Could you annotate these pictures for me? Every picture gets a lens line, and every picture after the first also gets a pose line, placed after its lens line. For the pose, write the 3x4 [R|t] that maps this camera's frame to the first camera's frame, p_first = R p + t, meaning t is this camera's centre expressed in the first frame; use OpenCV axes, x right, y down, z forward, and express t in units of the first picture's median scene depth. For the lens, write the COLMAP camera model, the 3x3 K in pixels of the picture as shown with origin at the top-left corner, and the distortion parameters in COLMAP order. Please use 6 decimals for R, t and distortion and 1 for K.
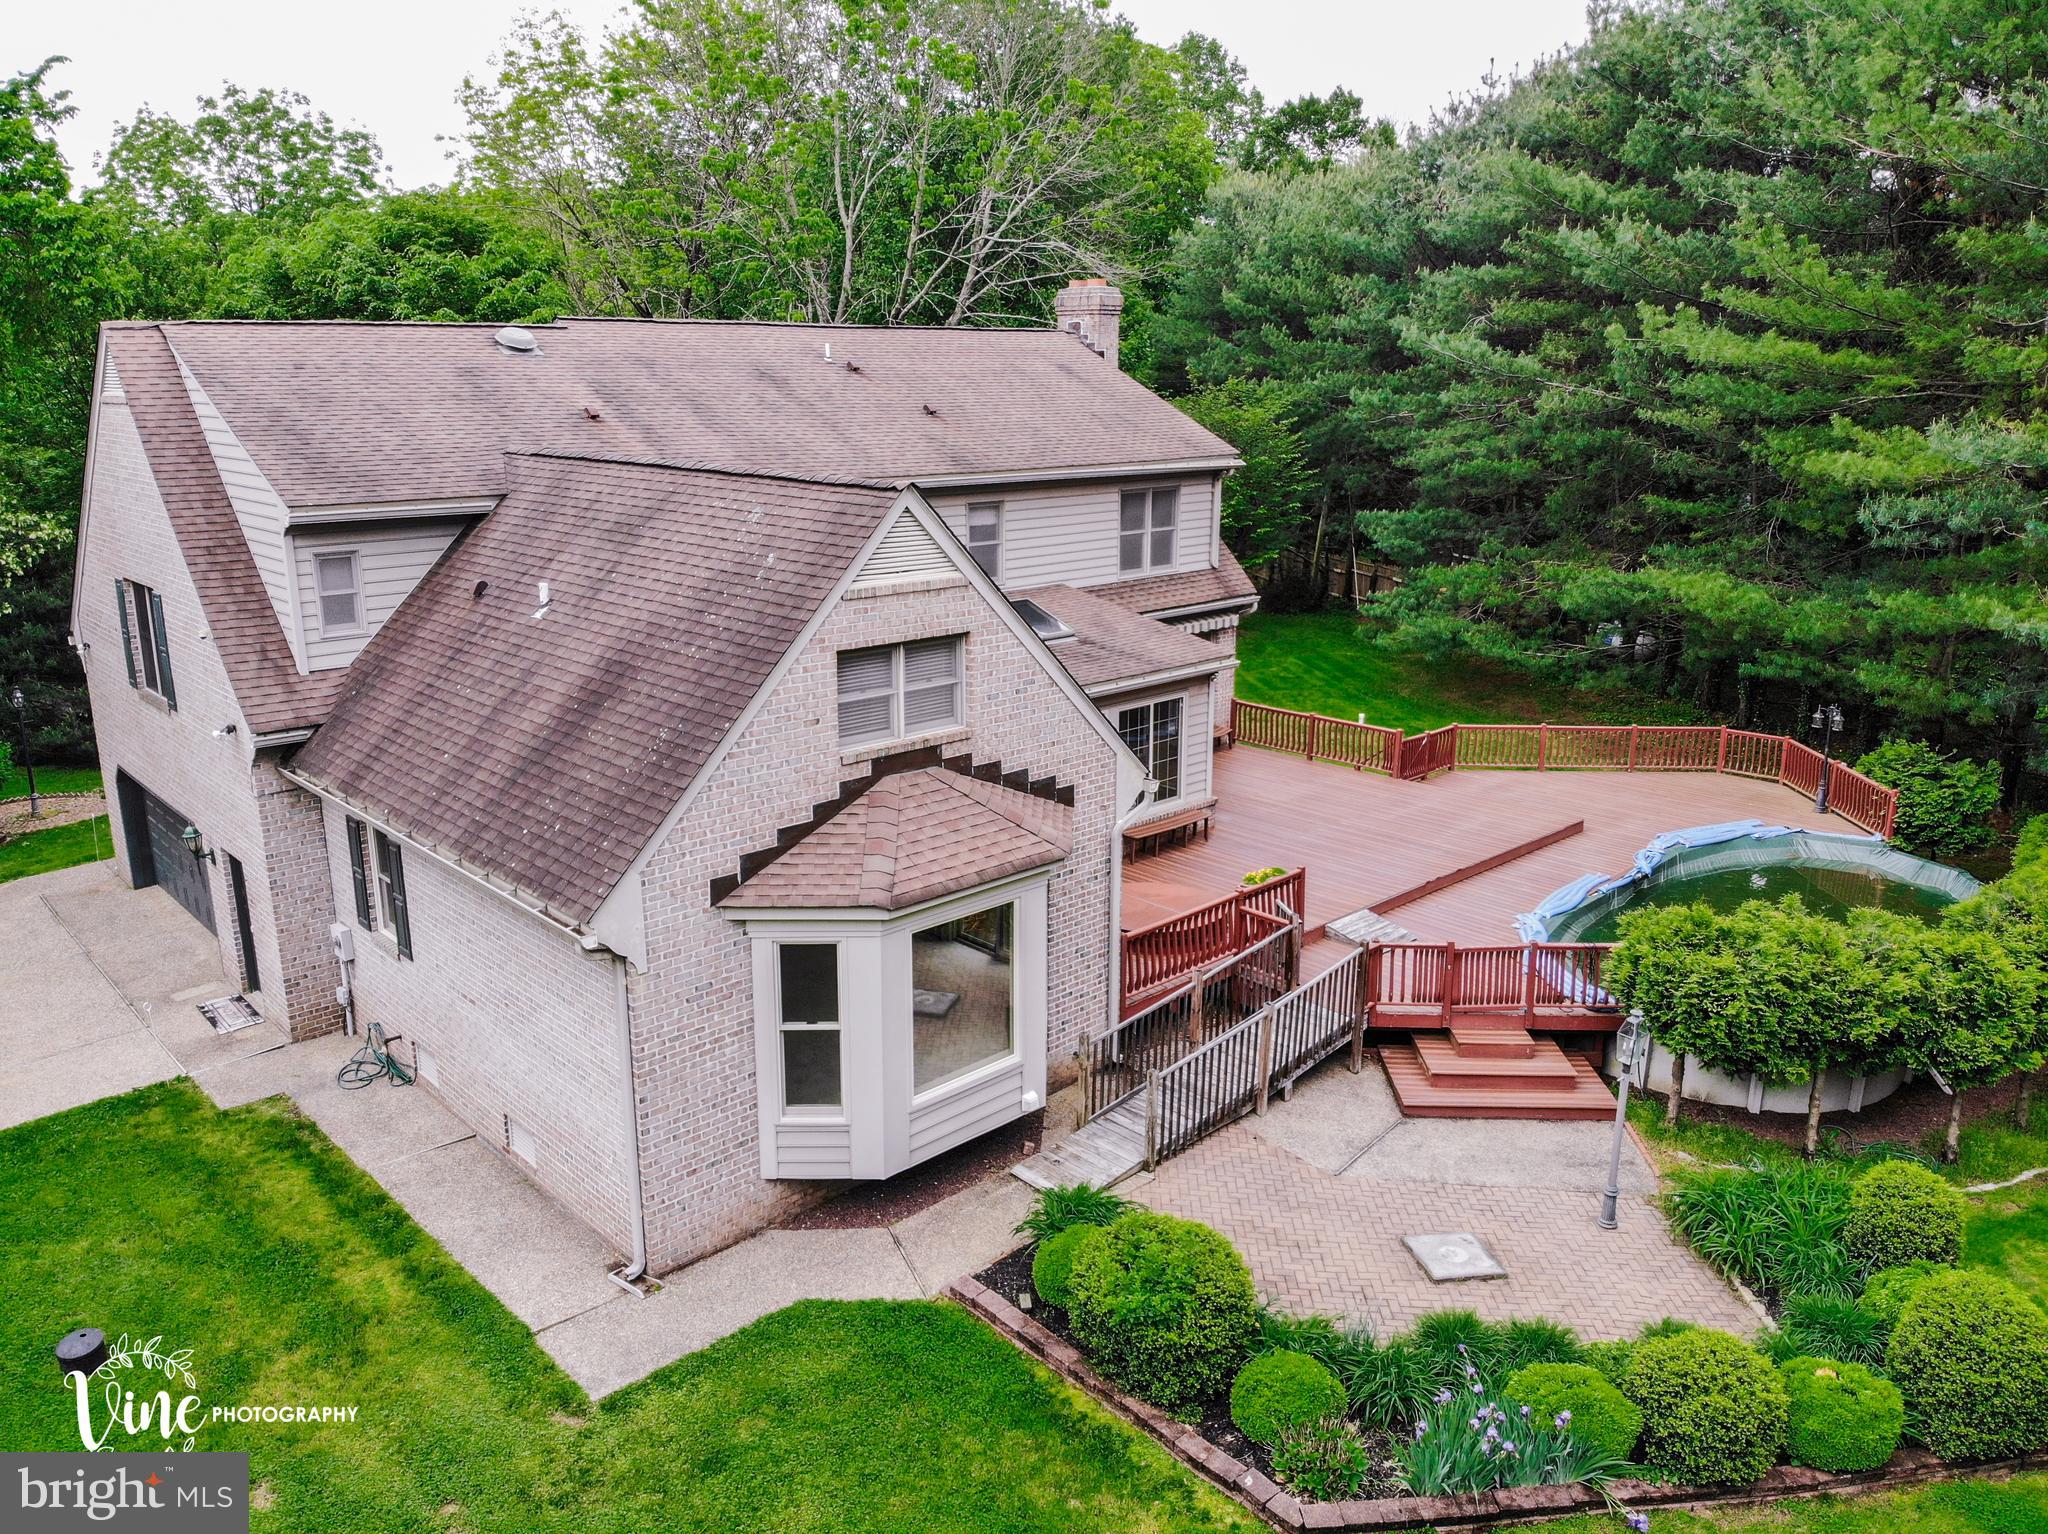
lens RADIAL K [[1490.3, 0, 1042.0], [0, 1490.3, 767.8], [0, 0, 1]] dist [0.073071, -0.189580]
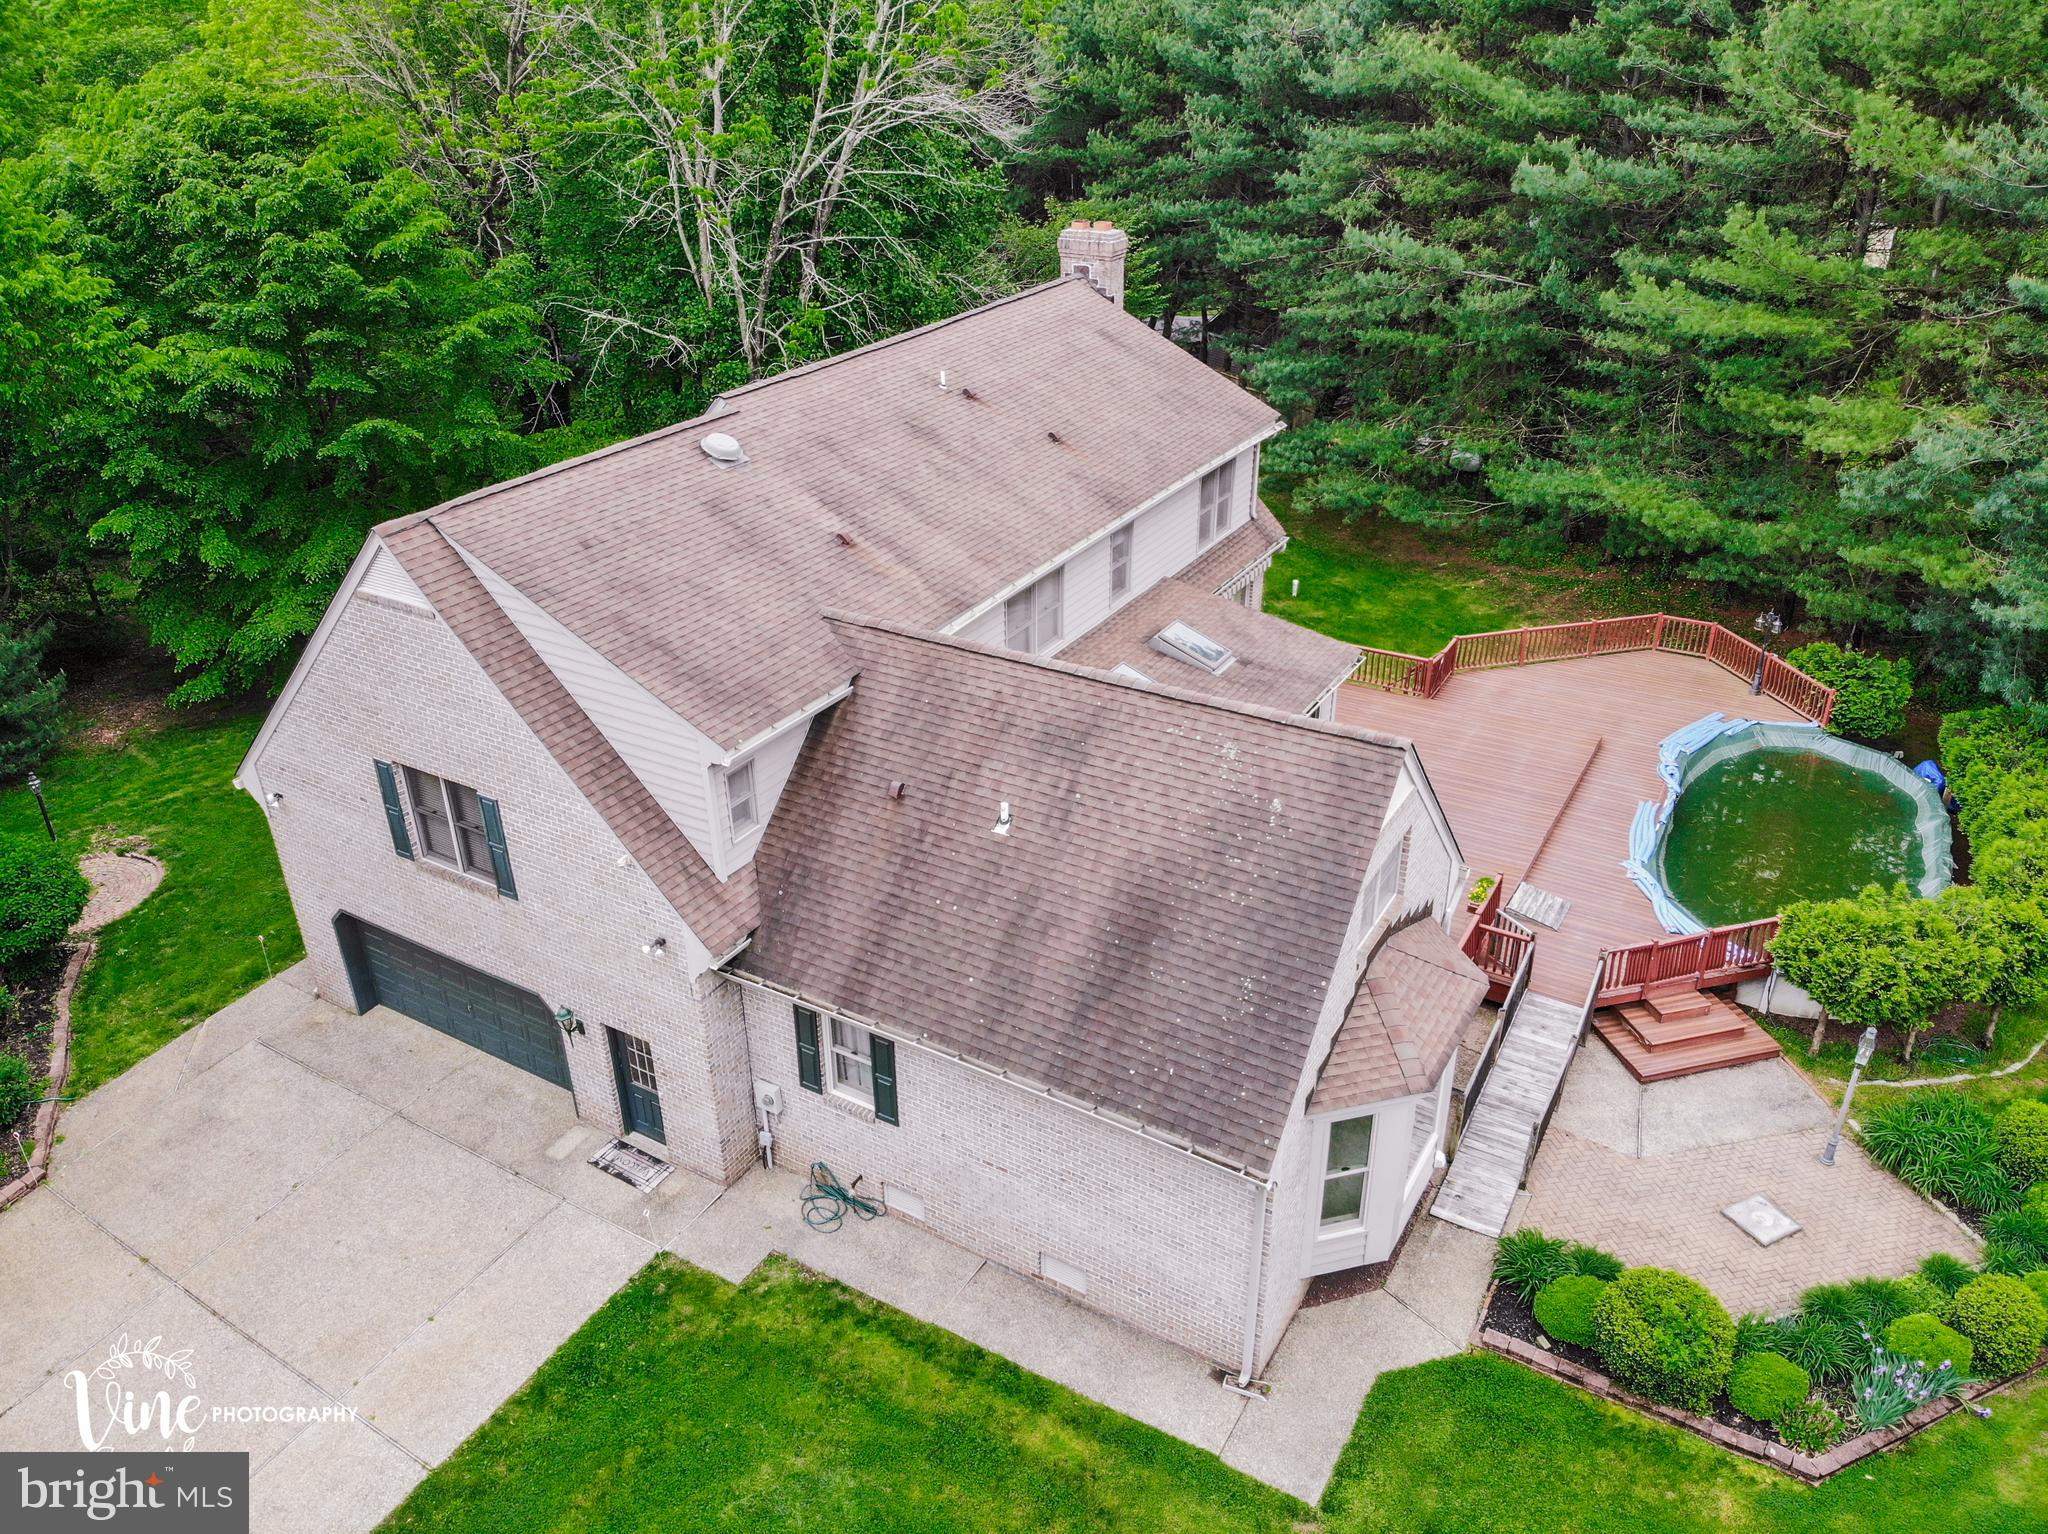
lens RADIAL K [[1490.3, 0, 1042.0], [0, 1490.3, 767.8], [0, 0, 1]] dist [0.073071, -0.189580]
pose [[0.961916, -0.138209, 0.235830, -0.565982], [0.080837, 0.967999, 0.237578, -0.412520], [-0.261119, -0.209466, 0.942306, -0.043043]]
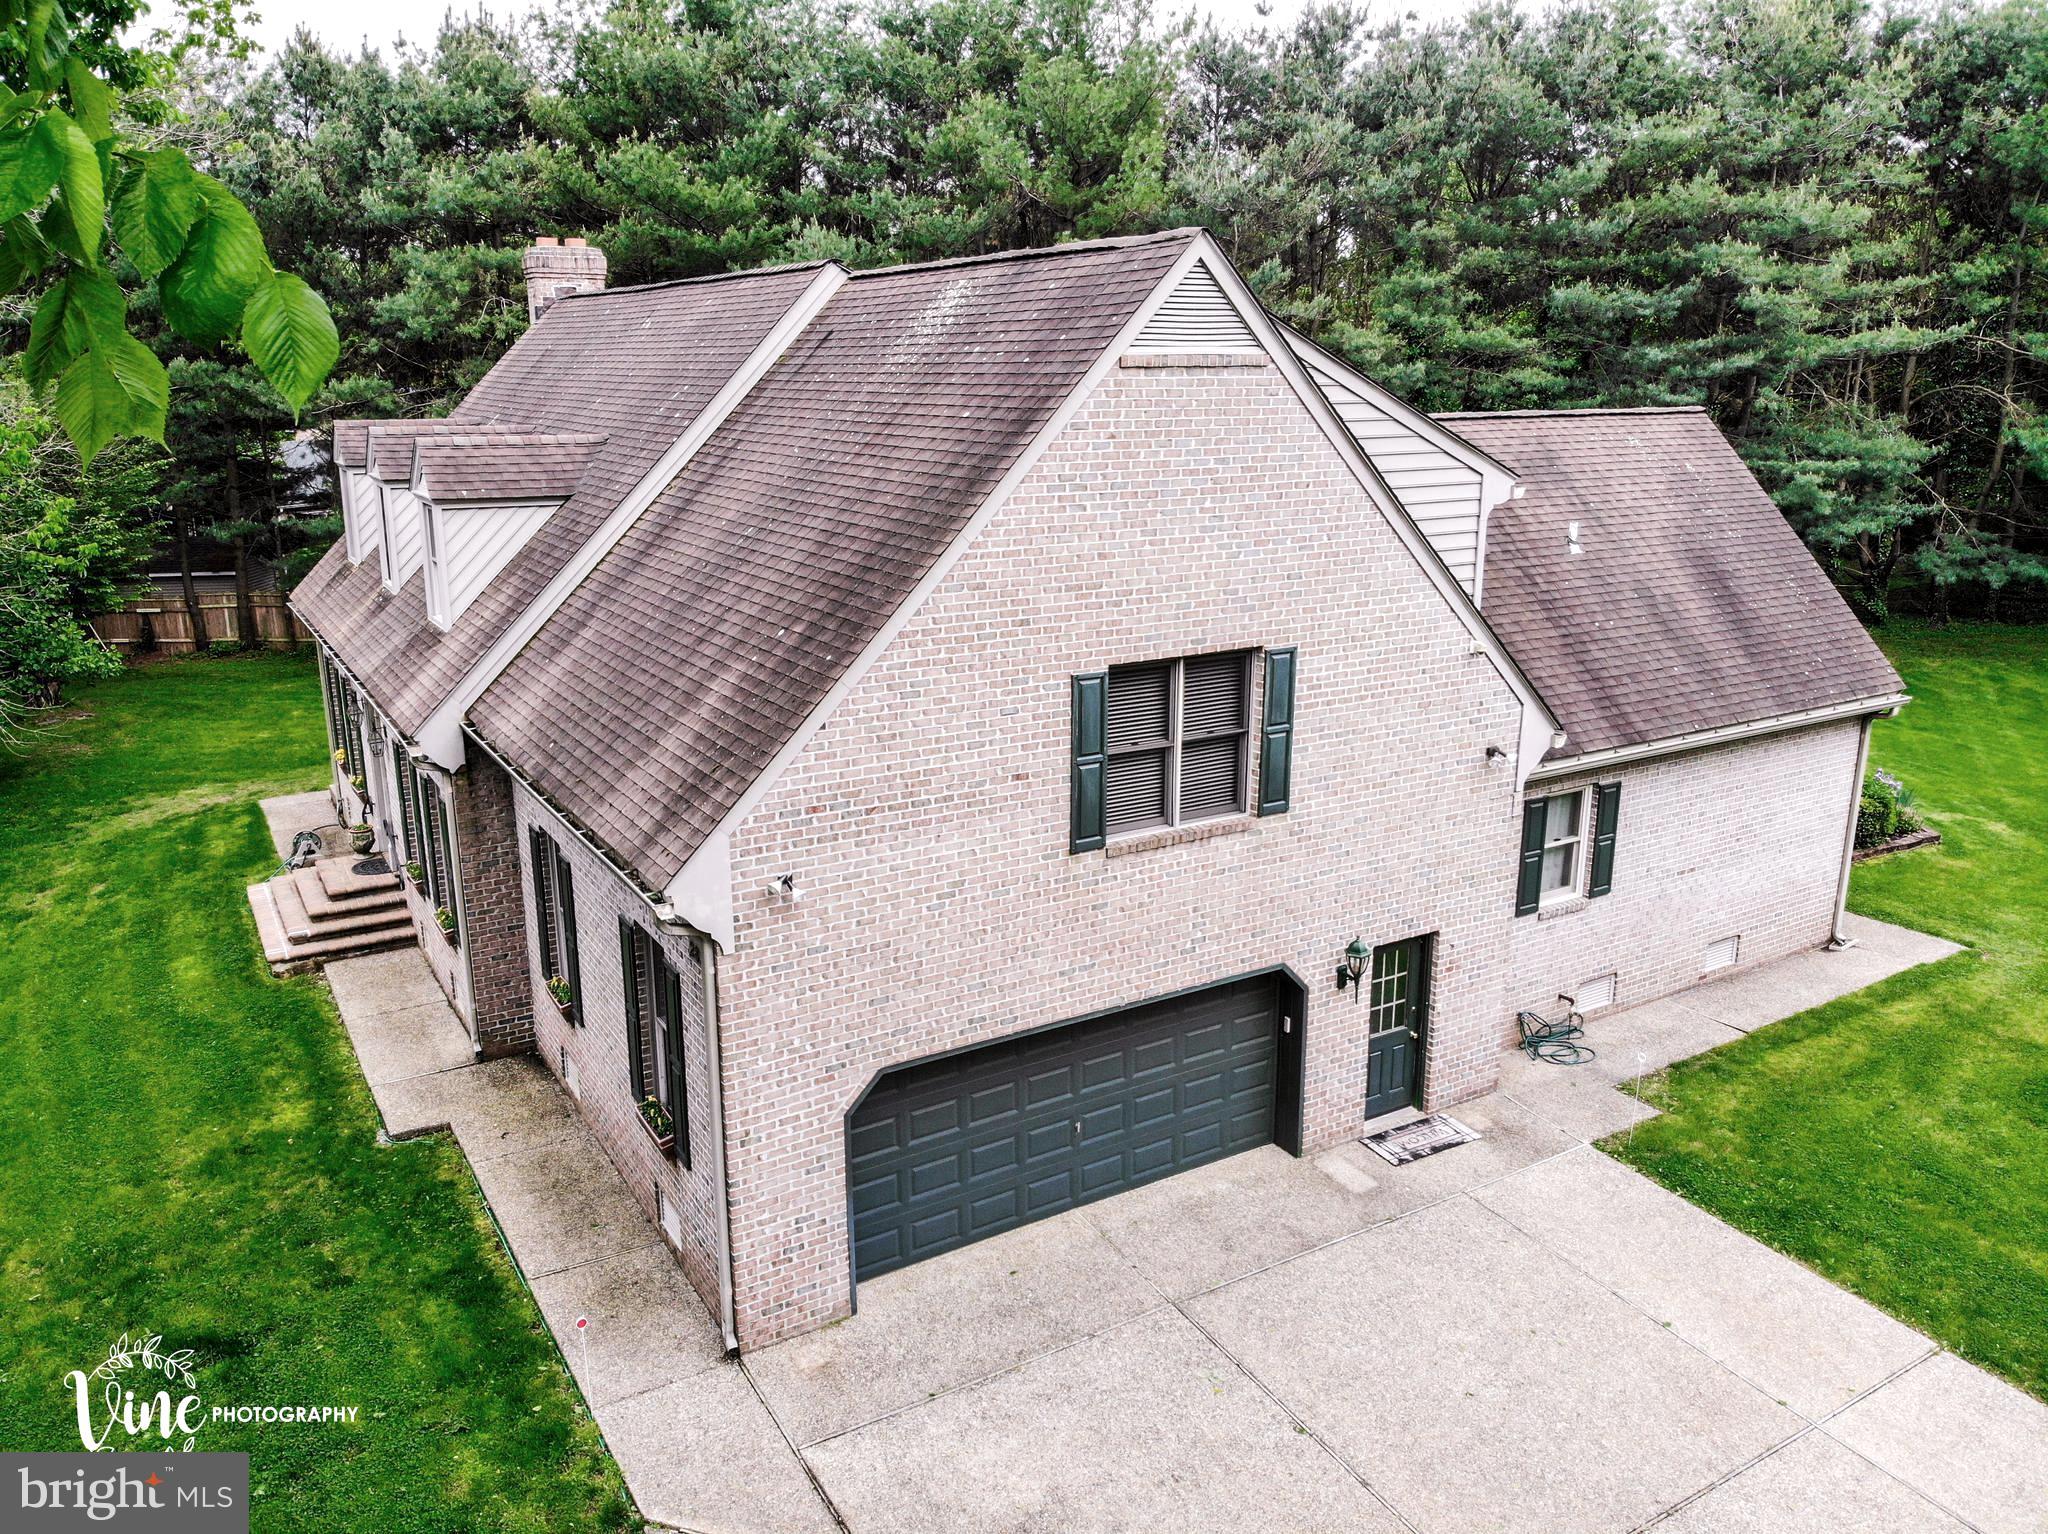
lens RADIAL K [[1490.3, 0, 1042.0], [0, 1490.3, 767.8], [0, 0, 1]] dist [0.073071, -0.189580]
pose [[0.209172, -0.252223, 0.944791, -1.535793], [0.250298, 0.947788, 0.197608, -0.272119], [-0.945303, 0.195145, 0.261382, 1.128977]]
